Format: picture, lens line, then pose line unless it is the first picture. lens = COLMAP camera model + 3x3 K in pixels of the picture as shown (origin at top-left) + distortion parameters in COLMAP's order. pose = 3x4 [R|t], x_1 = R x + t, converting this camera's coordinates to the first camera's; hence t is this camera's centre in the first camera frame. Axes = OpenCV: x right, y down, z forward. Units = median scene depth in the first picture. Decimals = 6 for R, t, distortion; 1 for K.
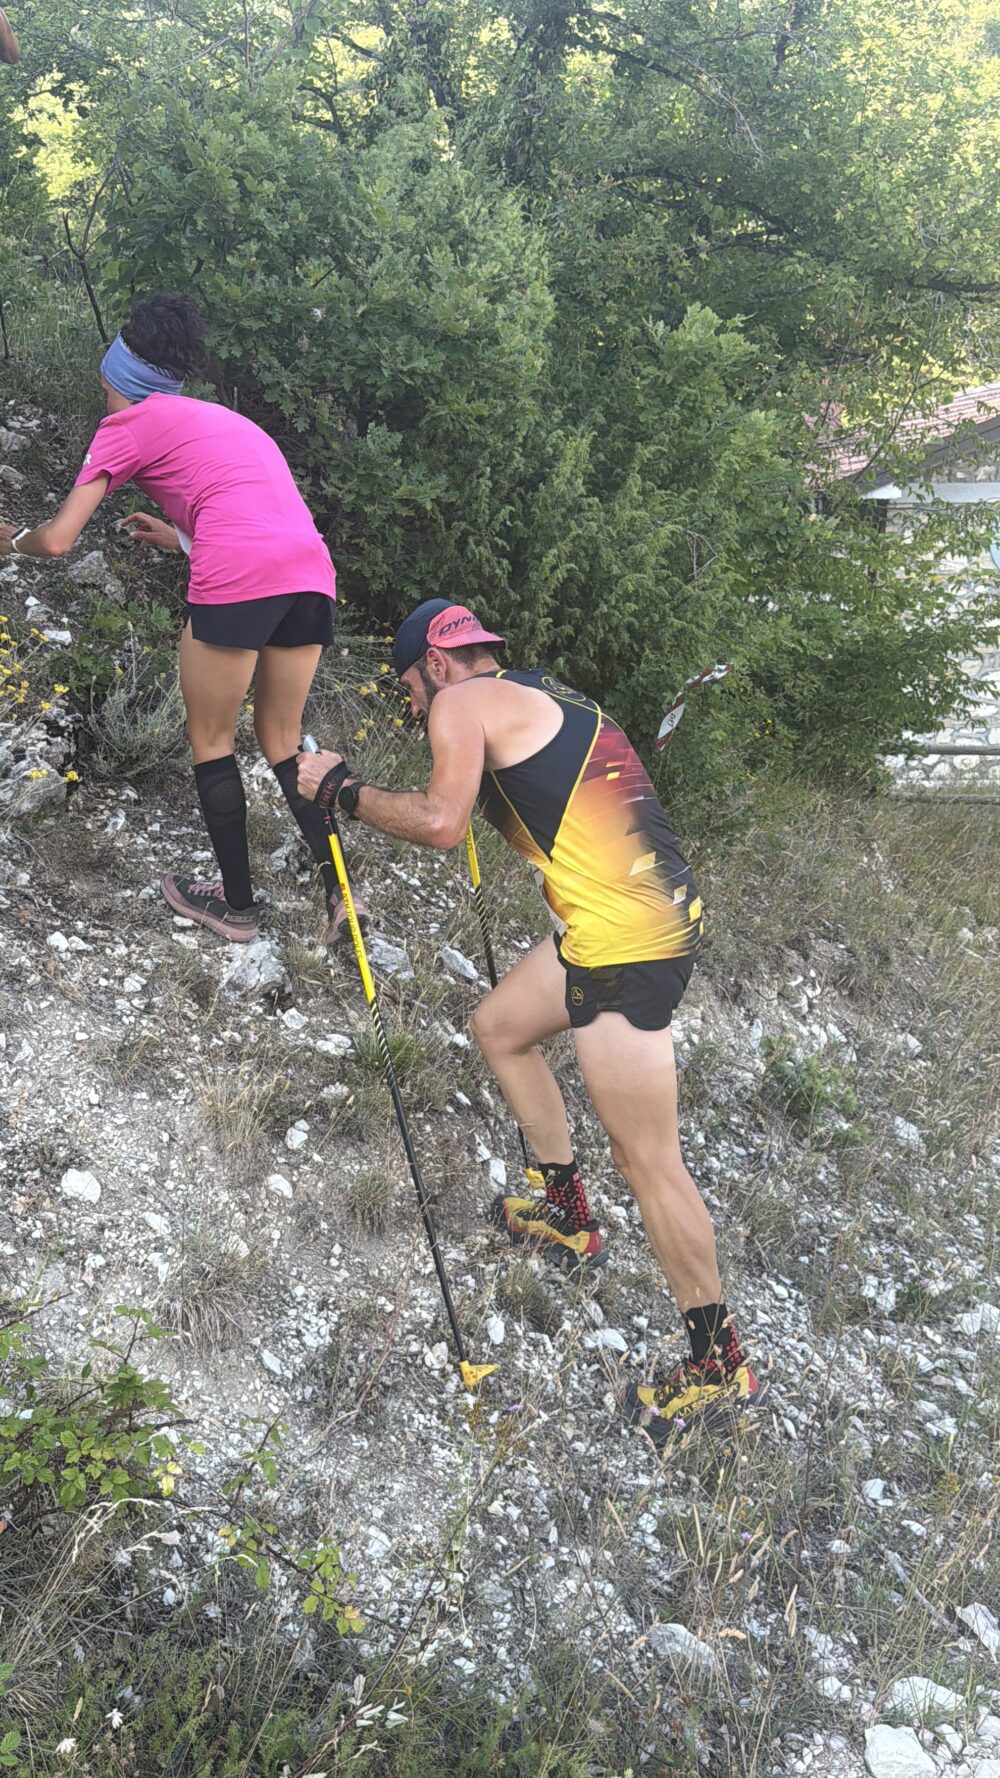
lens RADIAL K [[1509.8, 0, 459.3], [0, 1509.8, 885.8], [0, 0, 1]] dist [0.170992, -0.339546]
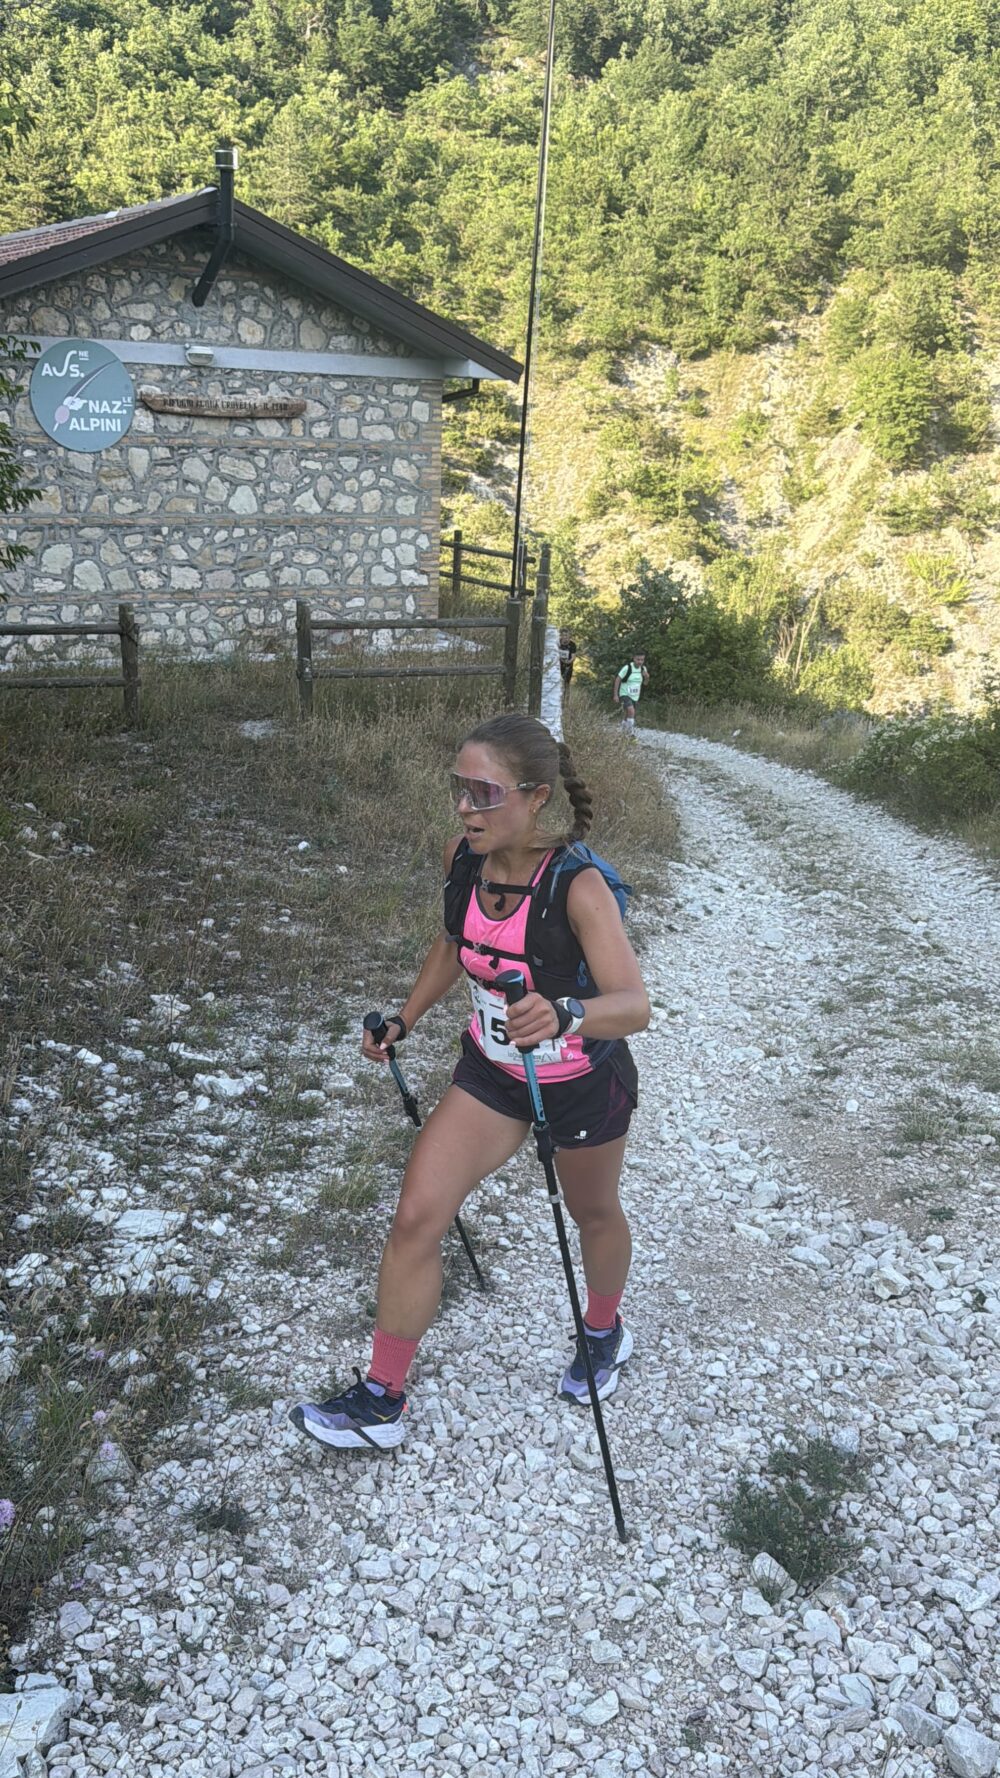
lens RADIAL K [[1509.8, 0, 480.2], [0, 1509.8, 929.8], [0, 0, 1]] dist [0.170992, -0.339546]
pose [[0.845803, -0.140441, 0.514678, 0.157793], [0.086580, 0.988074, 0.127335, -0.009233], [-0.526423, -0.063140, 0.847875, 0.150817]]
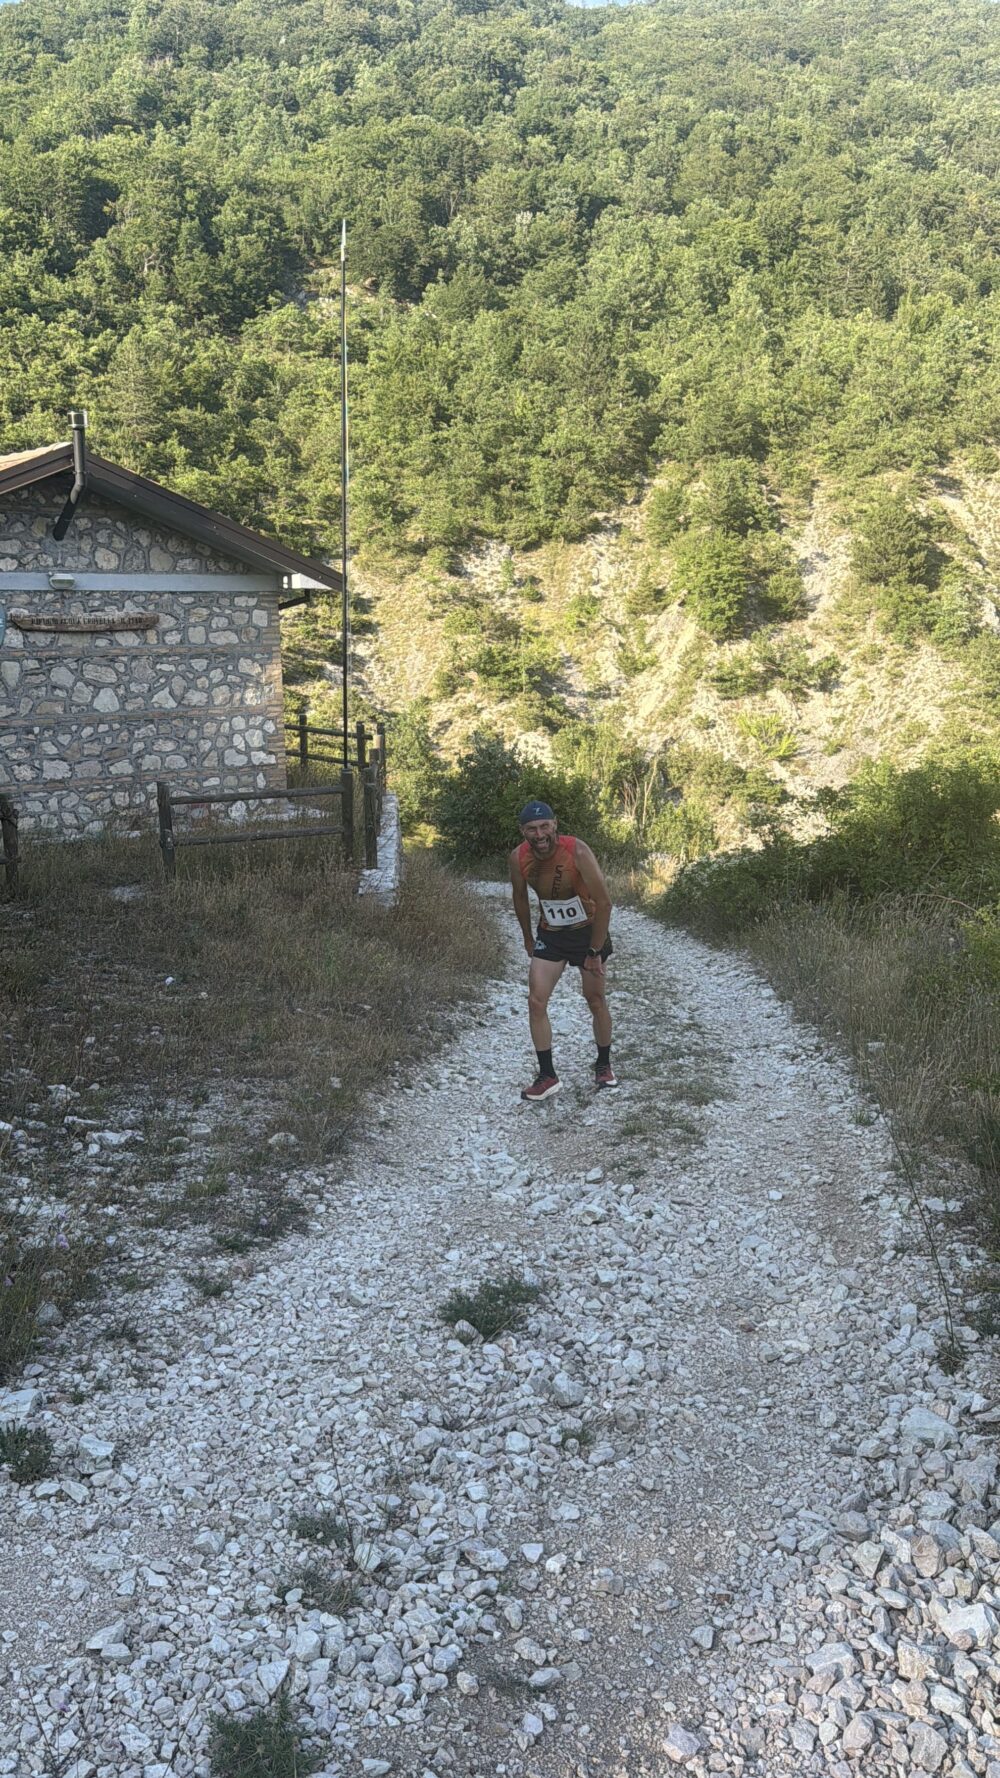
lens RADIAL K [[1509.8, 0, 474.3], [0, 1509.8, 906.0], [0, 0, 1]] dist [0.170992, -0.339546]
pose [[0.794936, -0.127401, 0.593166, -0.005163], [0.150925, 0.988494, 0.010047, 0.046975], [-0.587621, 0.081537, 0.805018, -0.211623]]
